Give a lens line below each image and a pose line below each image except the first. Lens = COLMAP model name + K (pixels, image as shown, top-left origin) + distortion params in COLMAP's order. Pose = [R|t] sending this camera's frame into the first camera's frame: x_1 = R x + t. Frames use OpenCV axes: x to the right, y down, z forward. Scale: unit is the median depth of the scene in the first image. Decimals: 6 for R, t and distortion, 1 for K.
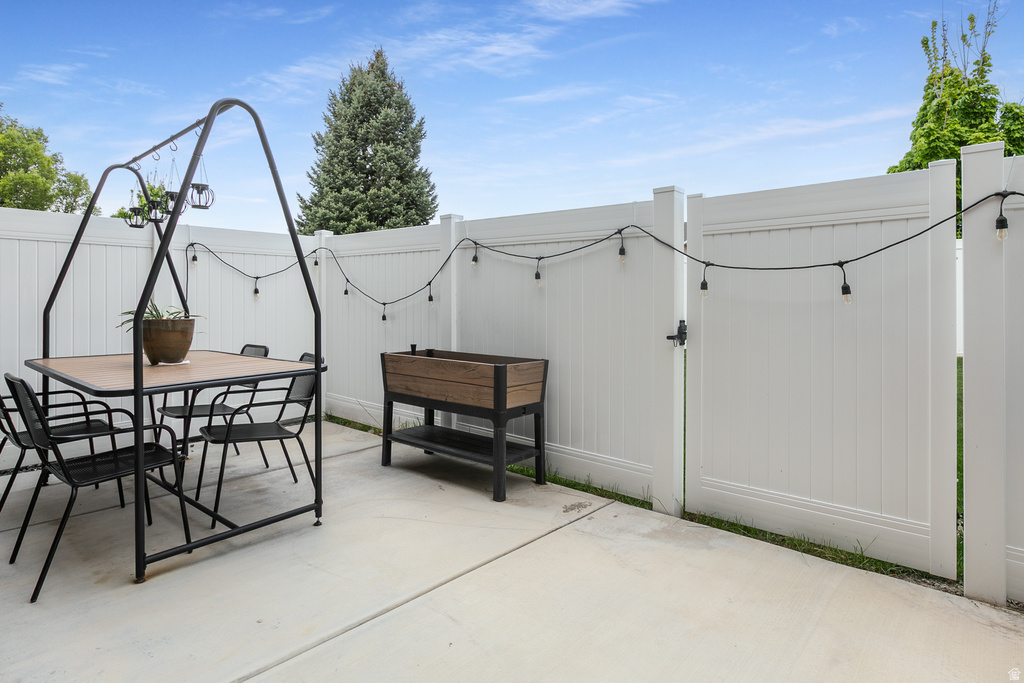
lens RADIAL K [[548.4, 0, 509.6], [0, 548.4, 307.8], [0, 0, 1]] dist [-0.000663, -0.000867]
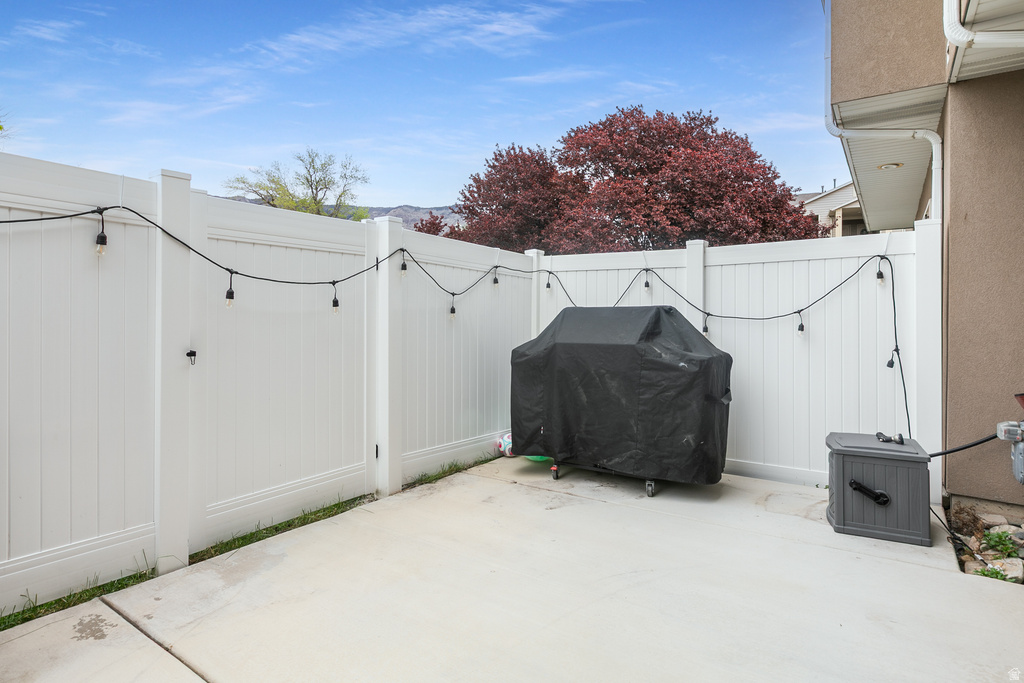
lens RADIAL K [[548.4, 0, 509.6], [0, 548.4, 307.8], [0, 0, 1]] dist [-0.000663, -0.000867]
pose [[-0.103118, 0.008719, 0.994631, -0.626806], [0.003850, 0.999958, -0.008367, -0.007987], [-0.994662, 0.002967, -0.103147, 0.625468]]
